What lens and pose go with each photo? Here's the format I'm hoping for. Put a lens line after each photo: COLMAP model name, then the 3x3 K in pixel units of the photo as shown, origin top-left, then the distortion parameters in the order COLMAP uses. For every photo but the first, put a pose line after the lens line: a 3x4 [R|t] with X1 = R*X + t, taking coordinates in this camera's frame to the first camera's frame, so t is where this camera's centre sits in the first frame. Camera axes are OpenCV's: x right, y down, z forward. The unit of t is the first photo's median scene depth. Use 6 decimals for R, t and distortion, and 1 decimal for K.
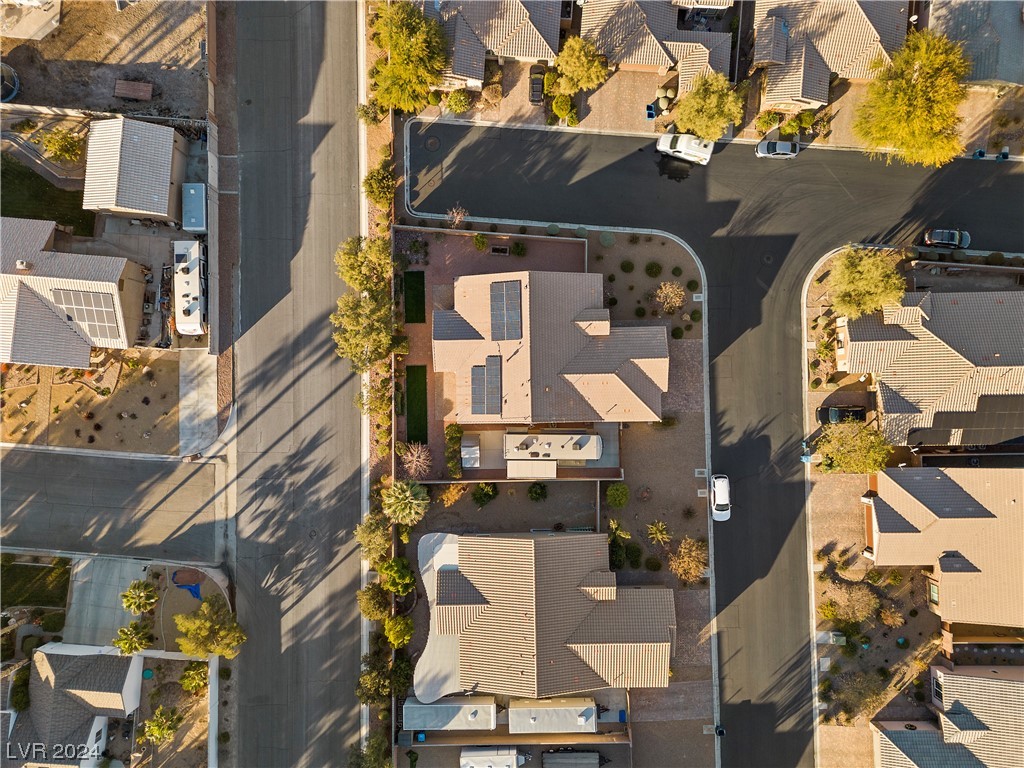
lens RADIAL K [[712.1, 0, 510.7], [0, 712.1, 382.4], [0, 0, 1]] dist [0.075366, -0.067112]
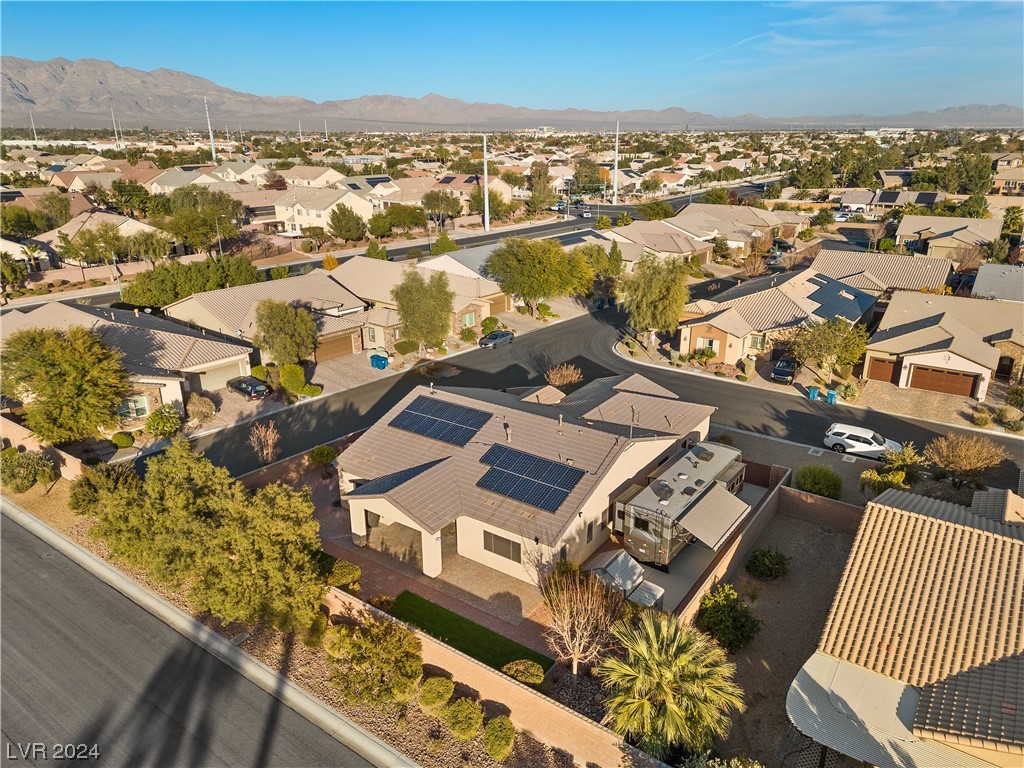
lens RADIAL K [[712.1, 0, 510.7], [0, 712.1, 382.4], [0, 0, 1]] dist [0.075366, -0.067112]
pose [[0.589148, -0.266376, 0.762855, -0.395911], [0.807810, 0.215939, -0.548464, 0.252870], [-0.018633, 0.939369, 0.342401, 0.726195]]
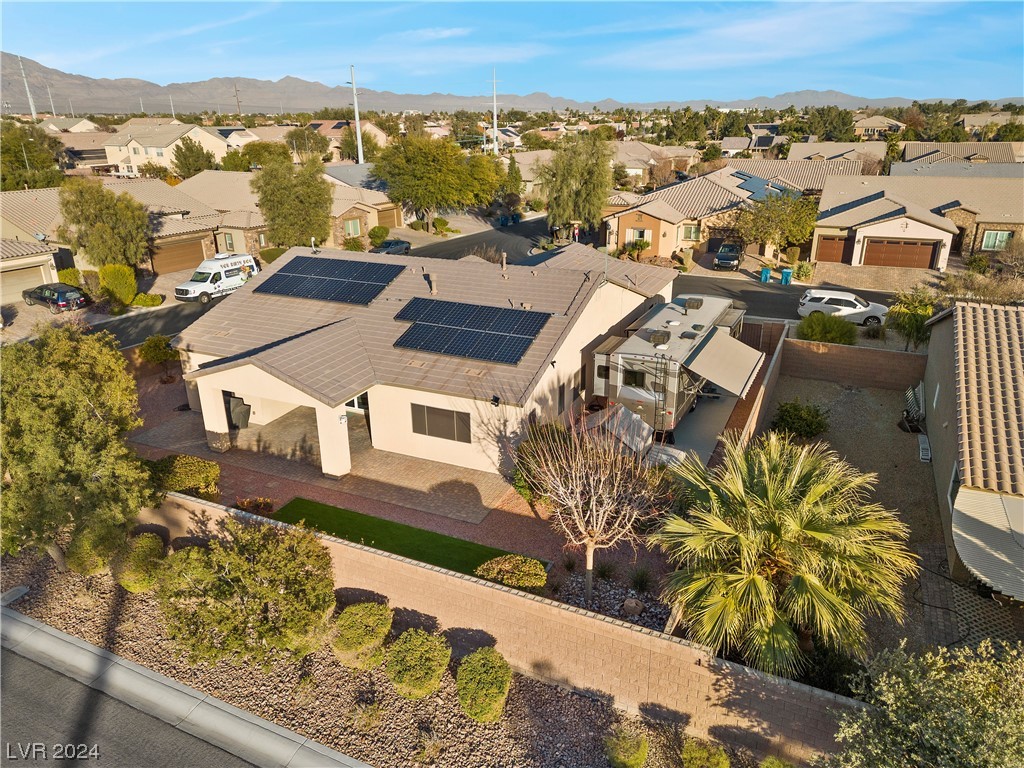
lens RADIAL K [[712.1, 0, 510.7], [0, 712.1, 382.4], [0, 0, 1]] dist [0.075366, -0.067112]
pose [[0.440541, -0.314372, 0.840889, -0.316249], [0.897605, 0.170052, -0.406679, 0.167511], [-0.015146, 0.933945, 0.357096, 0.858170]]
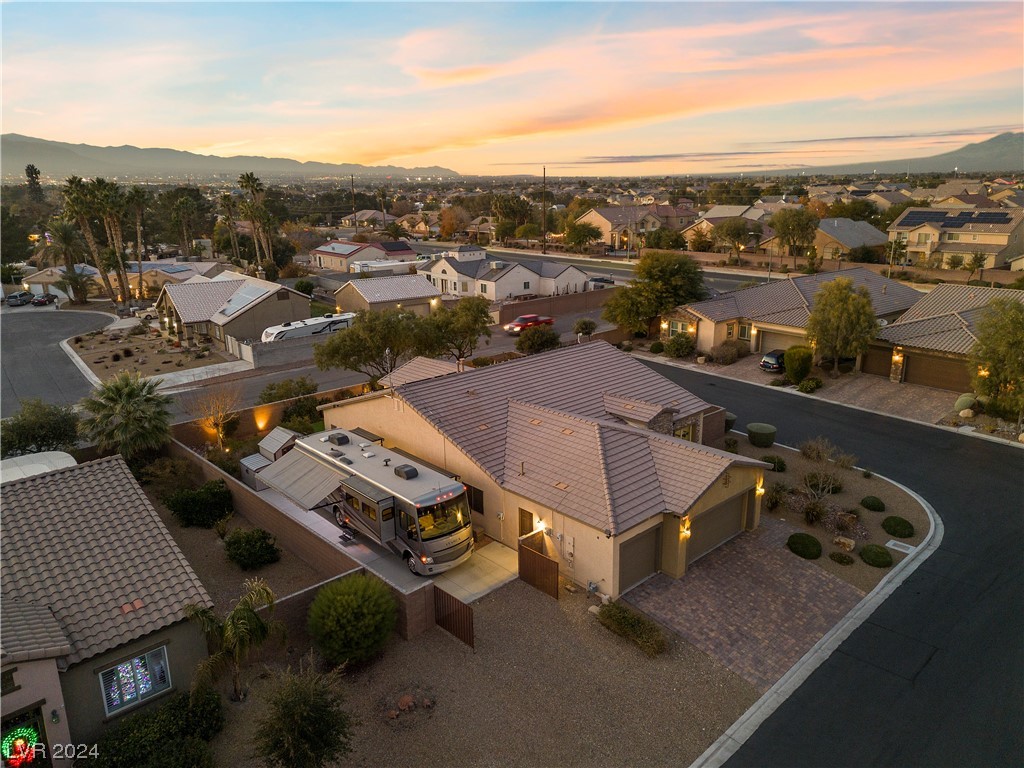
lens RADIAL K [[712.1, 0, 510.7], [0, 712.1, 382.4], [0, 0, 1]] dist [0.075366, -0.067112]
pose [[0.671929, 0.192810, -0.715078, 0.390283], [-0.740026, 0.213306, -0.637857, 0.278157], [0.029545, 0.957771, 0.286011, 0.807461]]
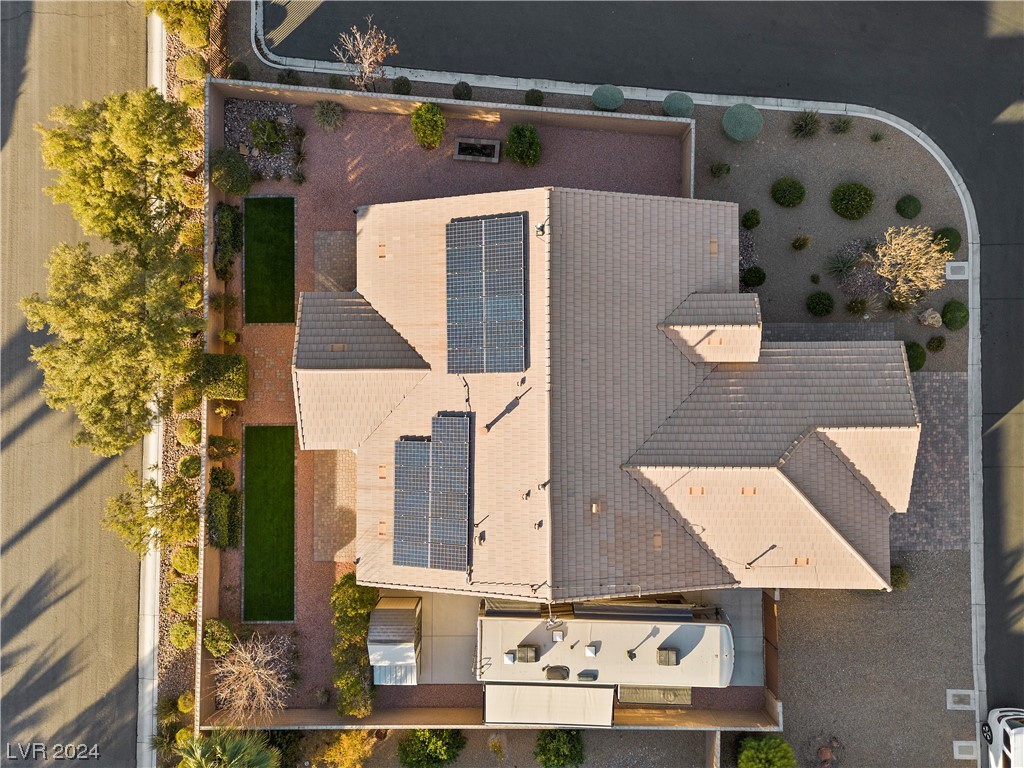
lens RADIAL K [[712.1, 0, 510.7], [0, 712.1, 382.4], [0, 0, 1]] dist [0.075366, -0.067112]
pose [[0.999878, 0.014351, -0.006137, 0.008621], [-0.014350, 0.999897, 0.000257, -0.051645], [0.006140, -0.000169, 0.999981, 0.591972]]
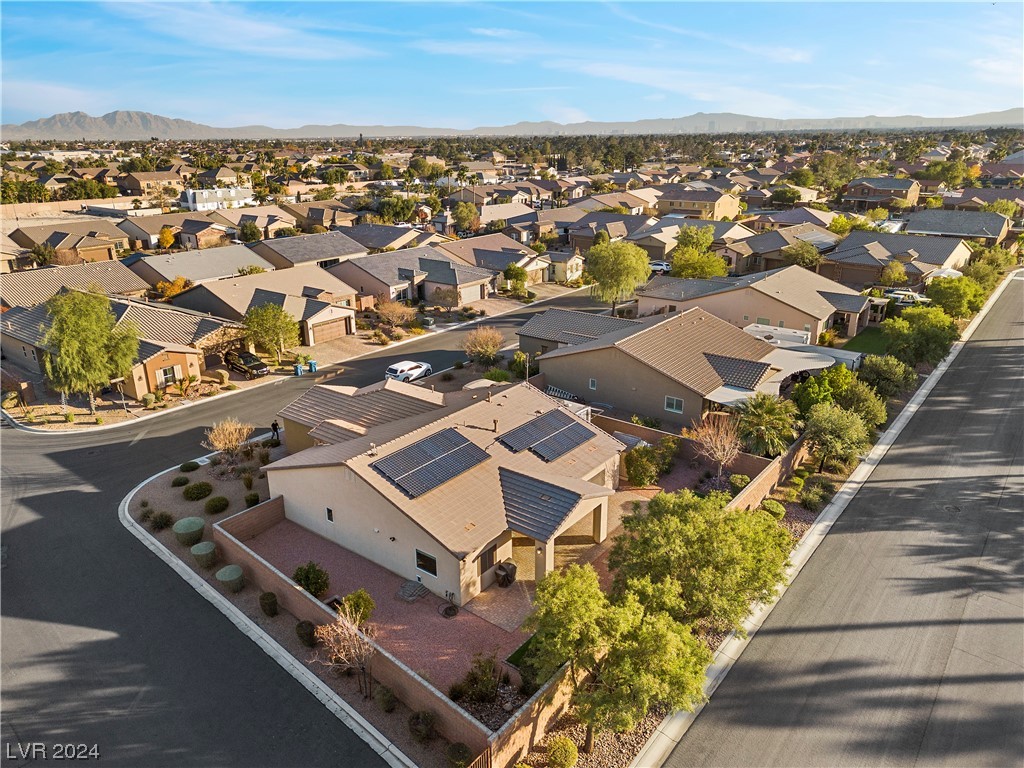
lens RADIAL K [[712.1, 0, 510.7], [0, 712.1, 382.4], [0, 0, 1]] dist [0.075366, -0.067112]
pose [[-0.780157, -0.192669, 0.595176, -0.327967], [0.625582, -0.237626, 0.743089, -0.416258], [-0.001741, 0.952057, 0.305916, 0.747465]]
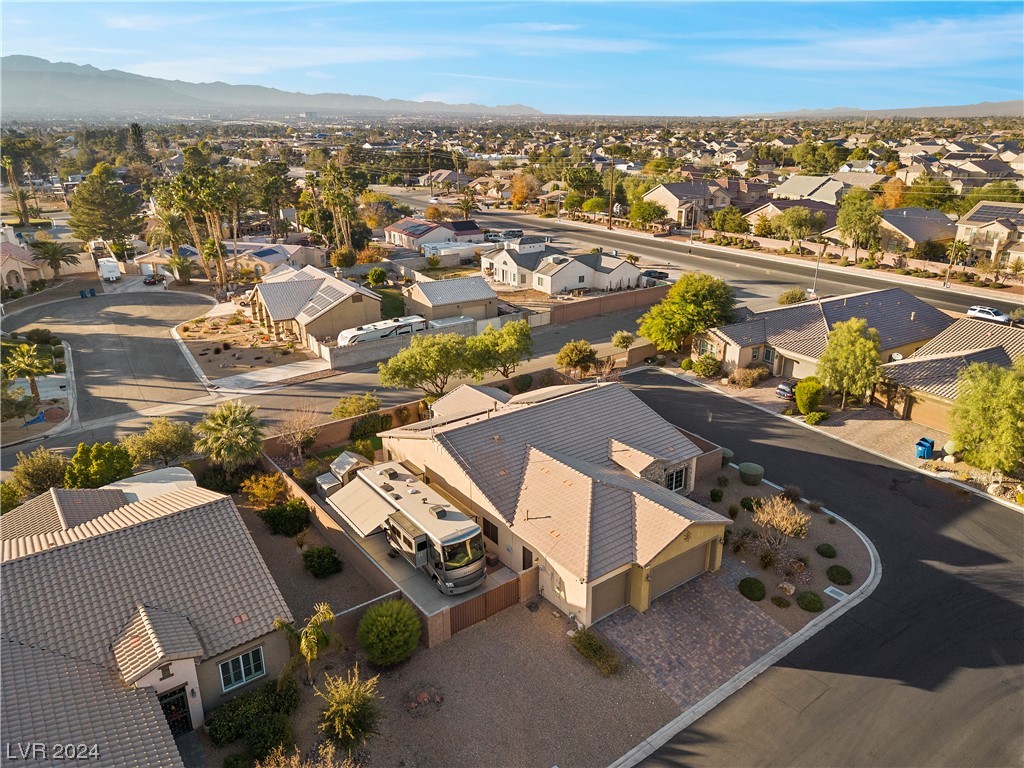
lens RADIAL K [[712.1, 0, 510.7], [0, 712.1, 382.4], [0, 0, 1]] dist [0.075366, -0.067112]
pose [[0.587518, 0.274426, -0.761257, 0.470450], [-0.808871, 0.226409, -0.542647, 0.293508], [0.023439, 0.934574, 0.354995, 0.702846]]
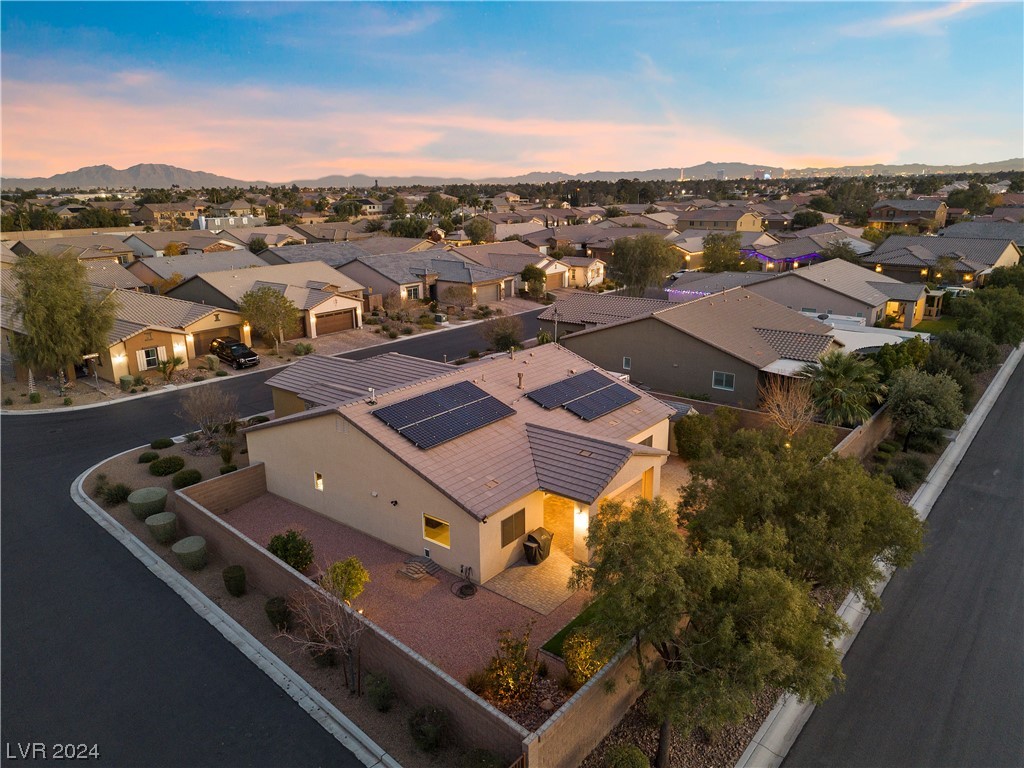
lens RADIAL K [[712.1, 0, 510.7], [0, 712.1, 382.4], [0, 0, 1]] dist [0.075366, -0.067112]
pose [[-0.769859, -0.155311, 0.619028, -0.277013], [0.638211, -0.190324, 0.745965, -0.368872], [0.001960, 0.969358, 0.245644, 0.834932]]
